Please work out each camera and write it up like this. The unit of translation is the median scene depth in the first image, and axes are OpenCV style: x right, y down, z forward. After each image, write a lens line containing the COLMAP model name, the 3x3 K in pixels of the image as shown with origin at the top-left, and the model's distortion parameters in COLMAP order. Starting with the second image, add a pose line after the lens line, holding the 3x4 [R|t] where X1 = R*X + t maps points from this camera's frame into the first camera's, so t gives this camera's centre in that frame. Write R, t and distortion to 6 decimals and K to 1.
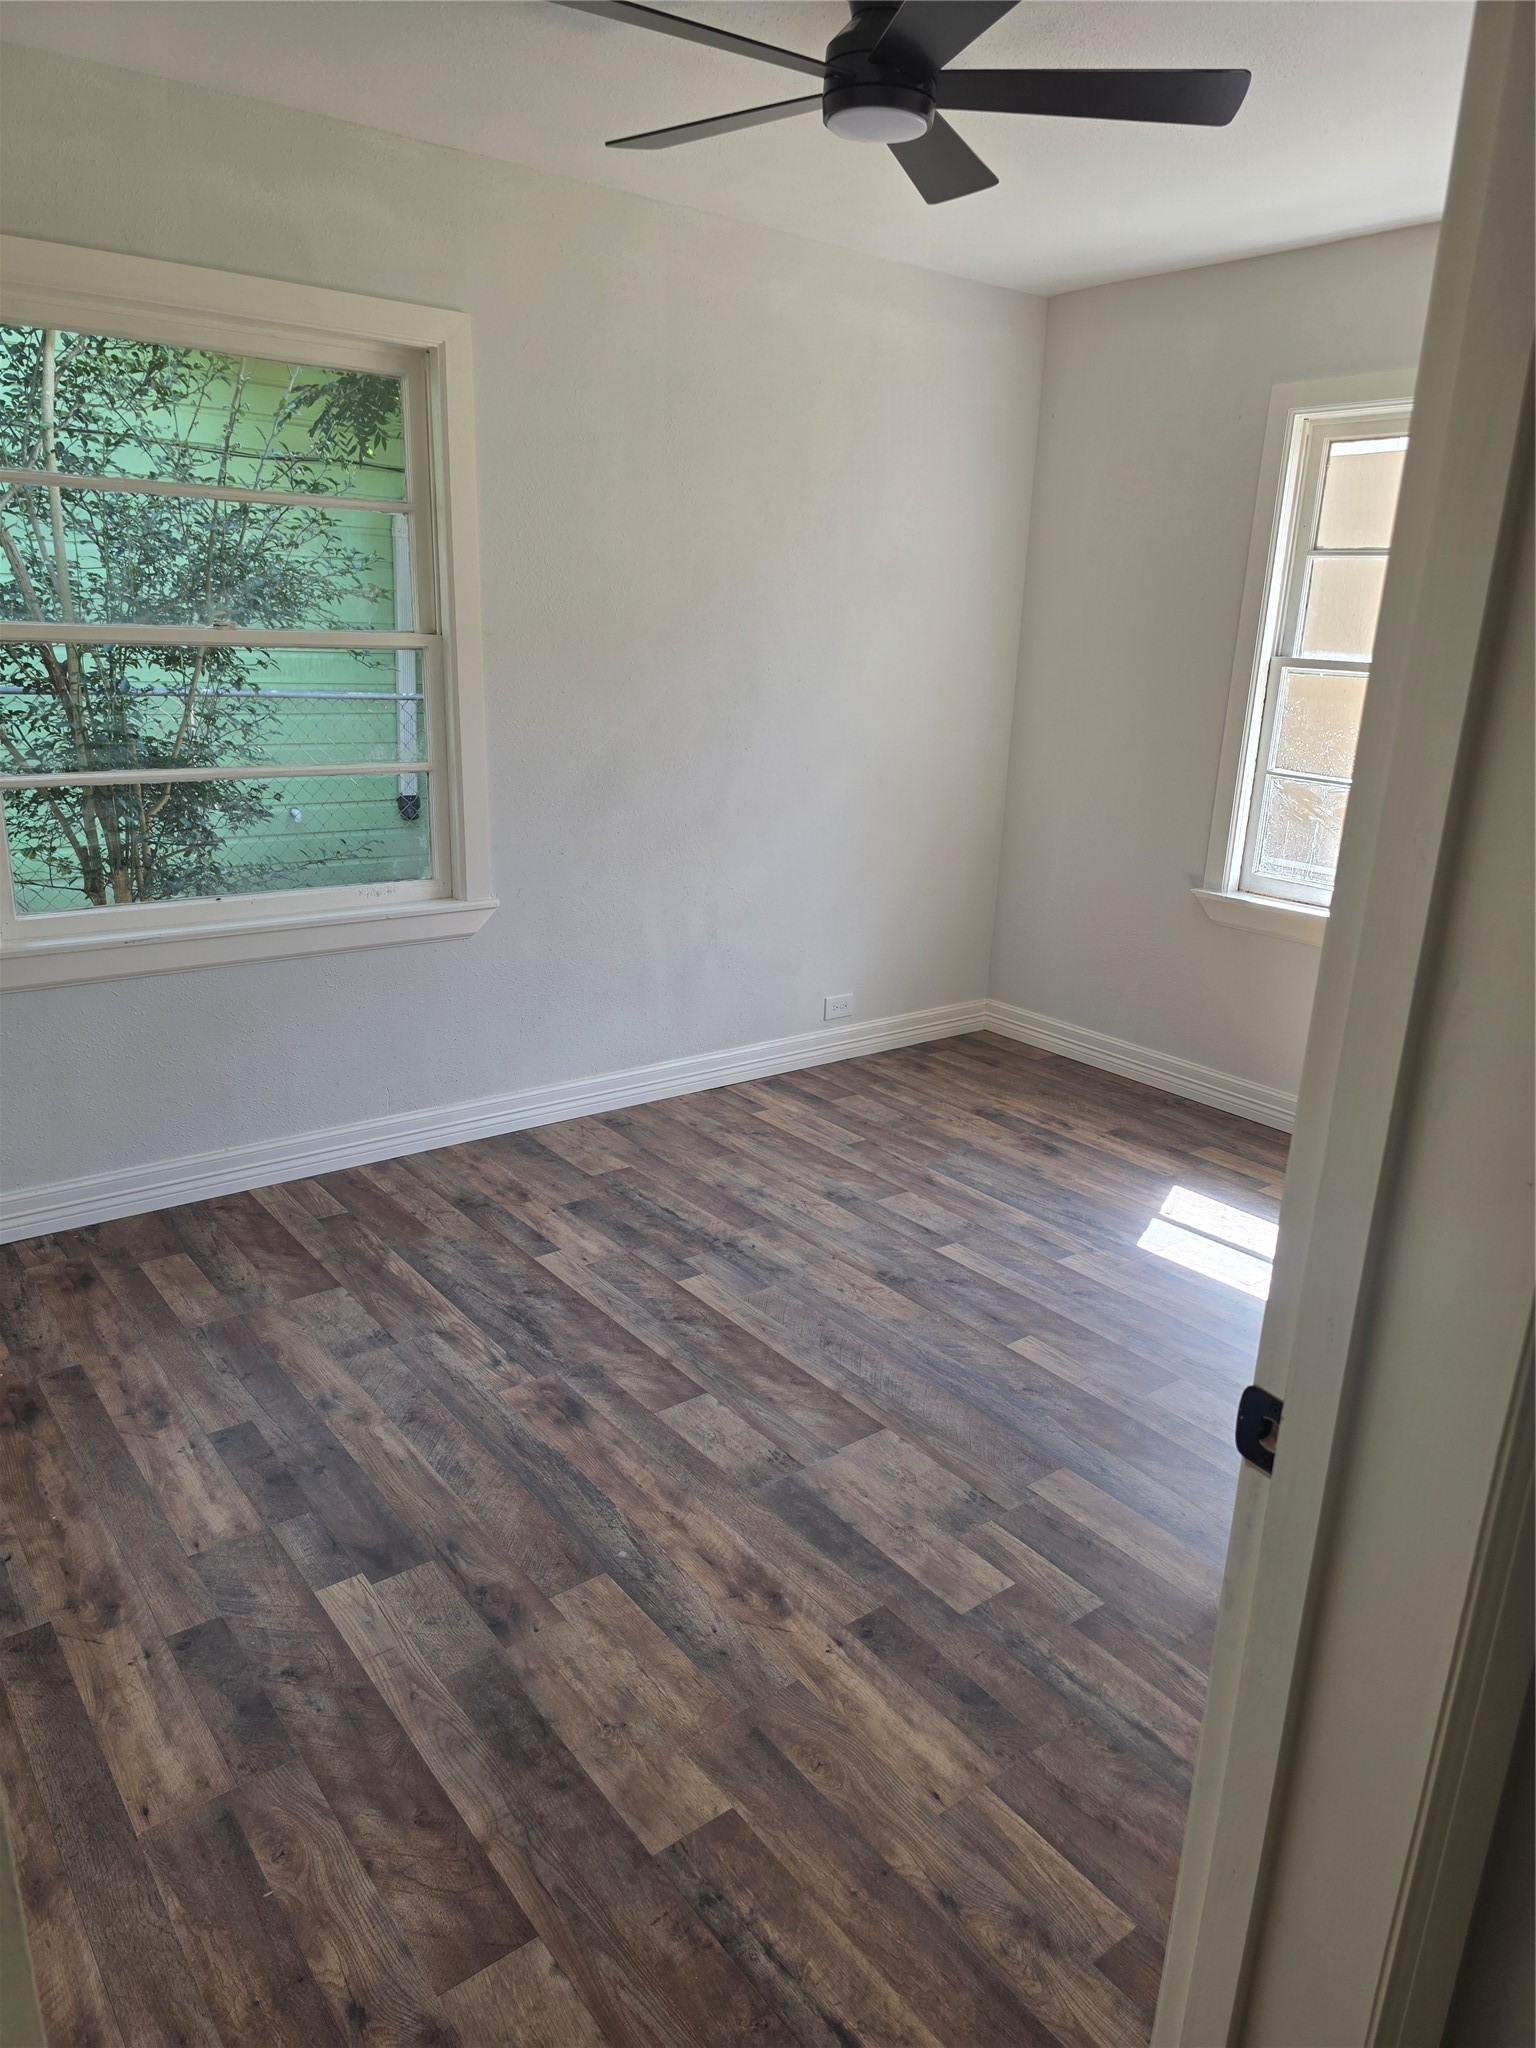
lens RADIAL K [[1370.3, 0, 766.0], [0, 1370.3, 1029.5], [0, 0, 1]] dist [0.084682, -0.147436]
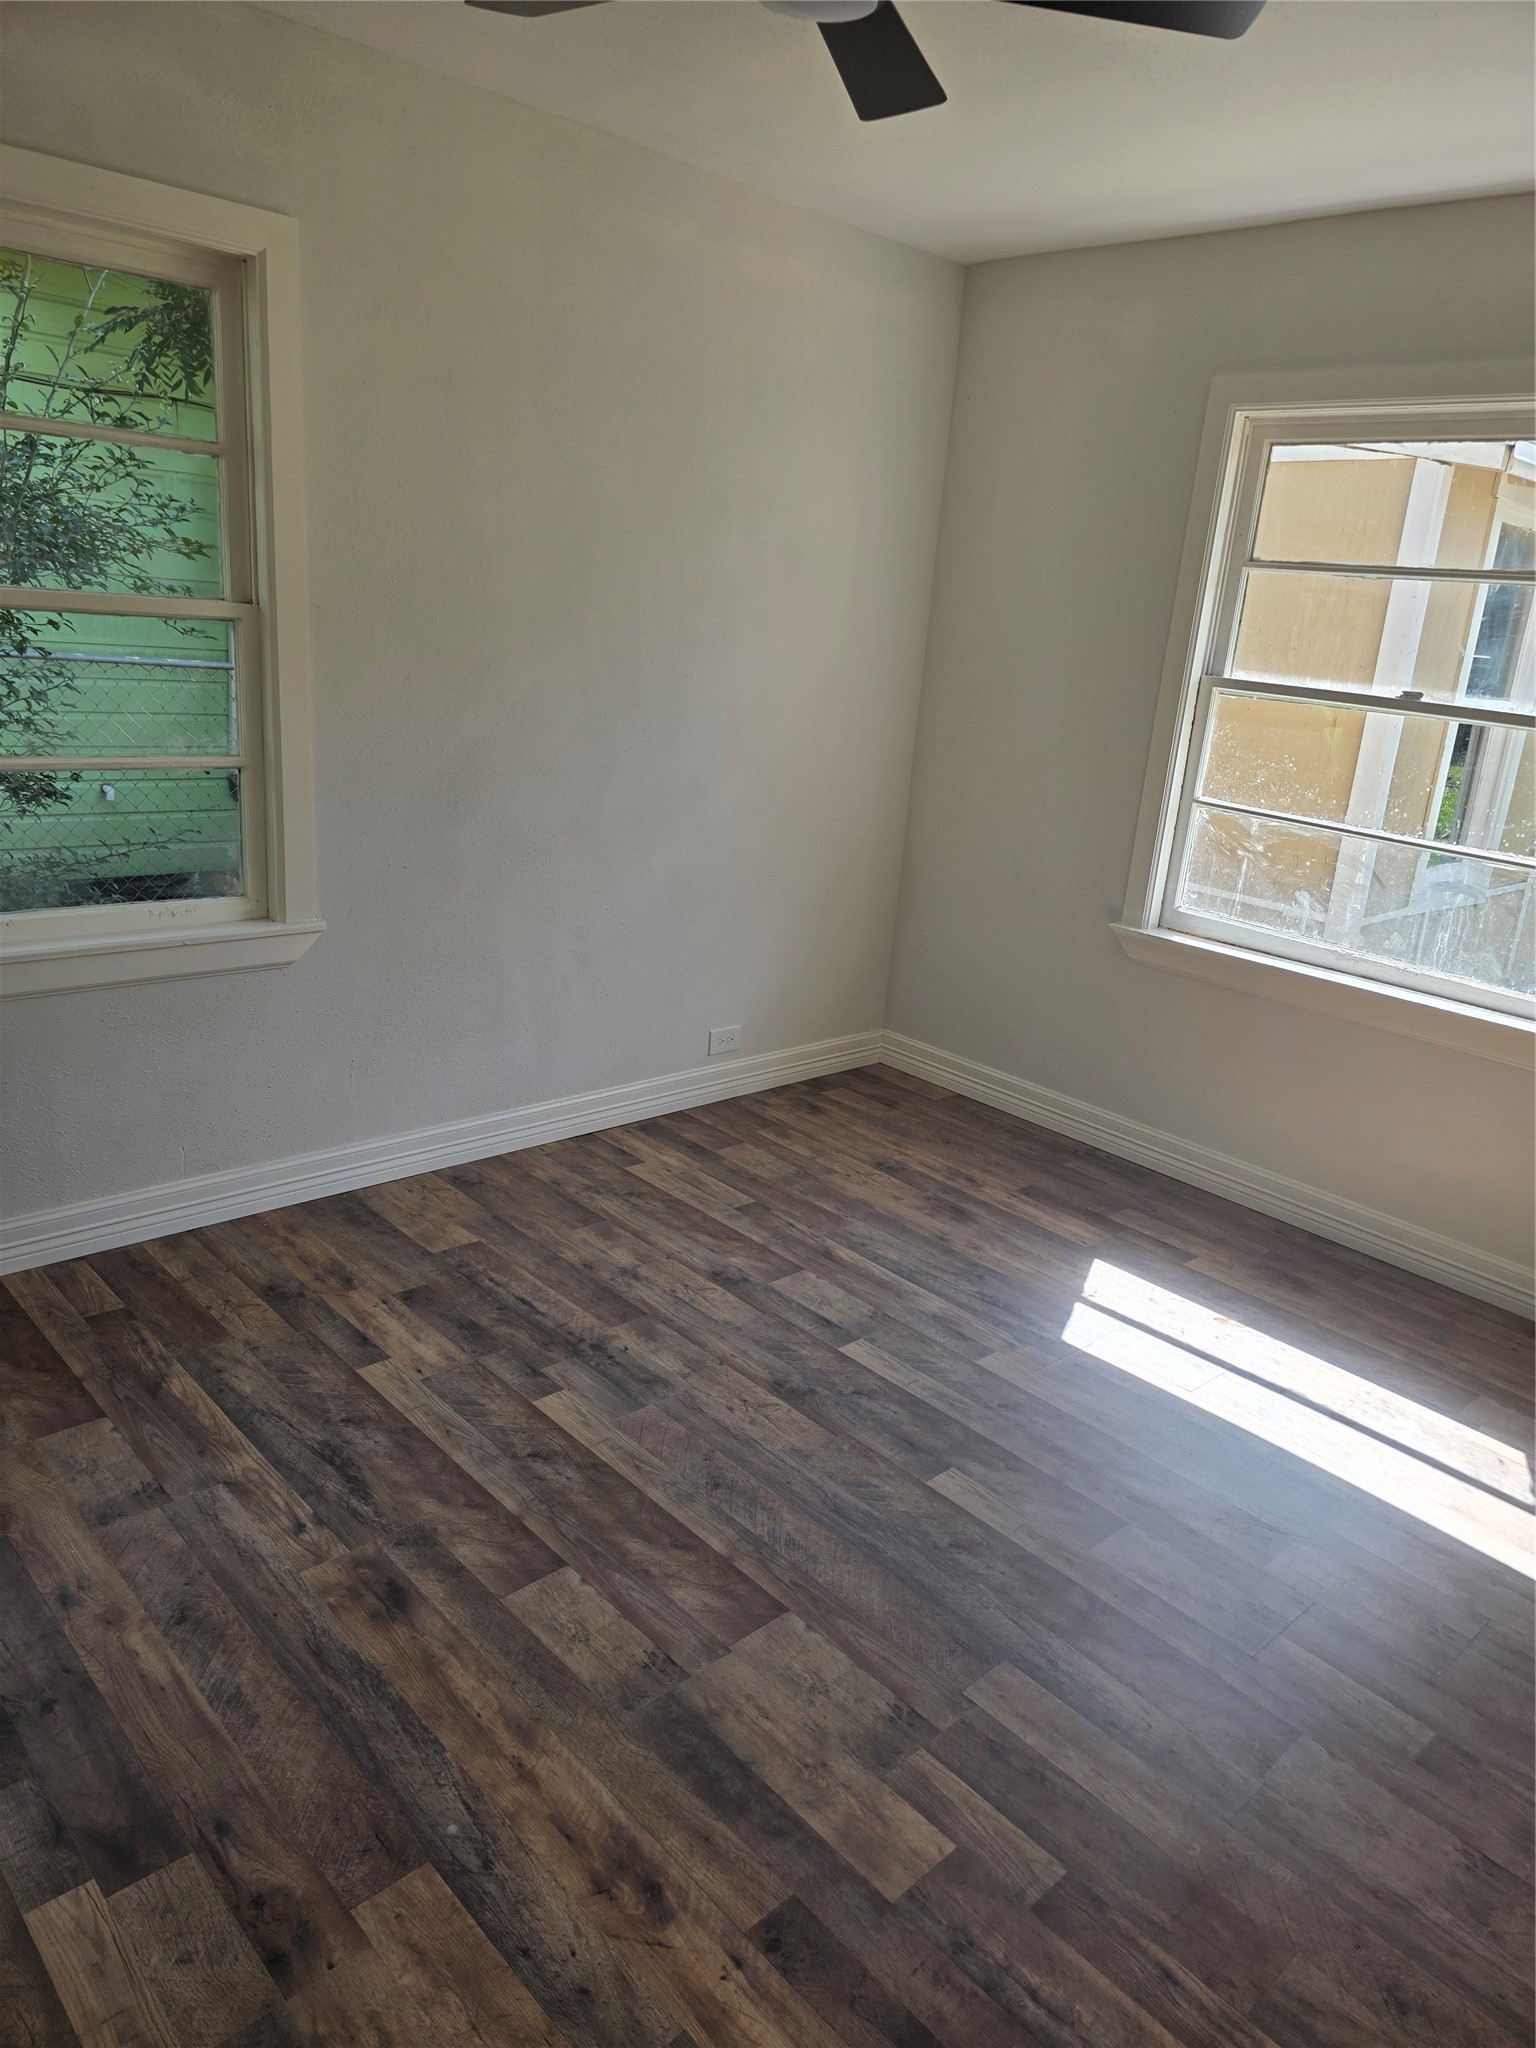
lens RADIAL K [[1371.4, 0, 793.9], [0, 1371.4, 1022.5], [0, 0, 1]] dist [0.033327, -0.042257]
pose [[0.992952, 0.017247, 0.117255, -0.011995], [-0.018291, 0.999802, 0.007831, -0.067597], [-0.117097, -0.009920, 0.993071, 0.200553]]
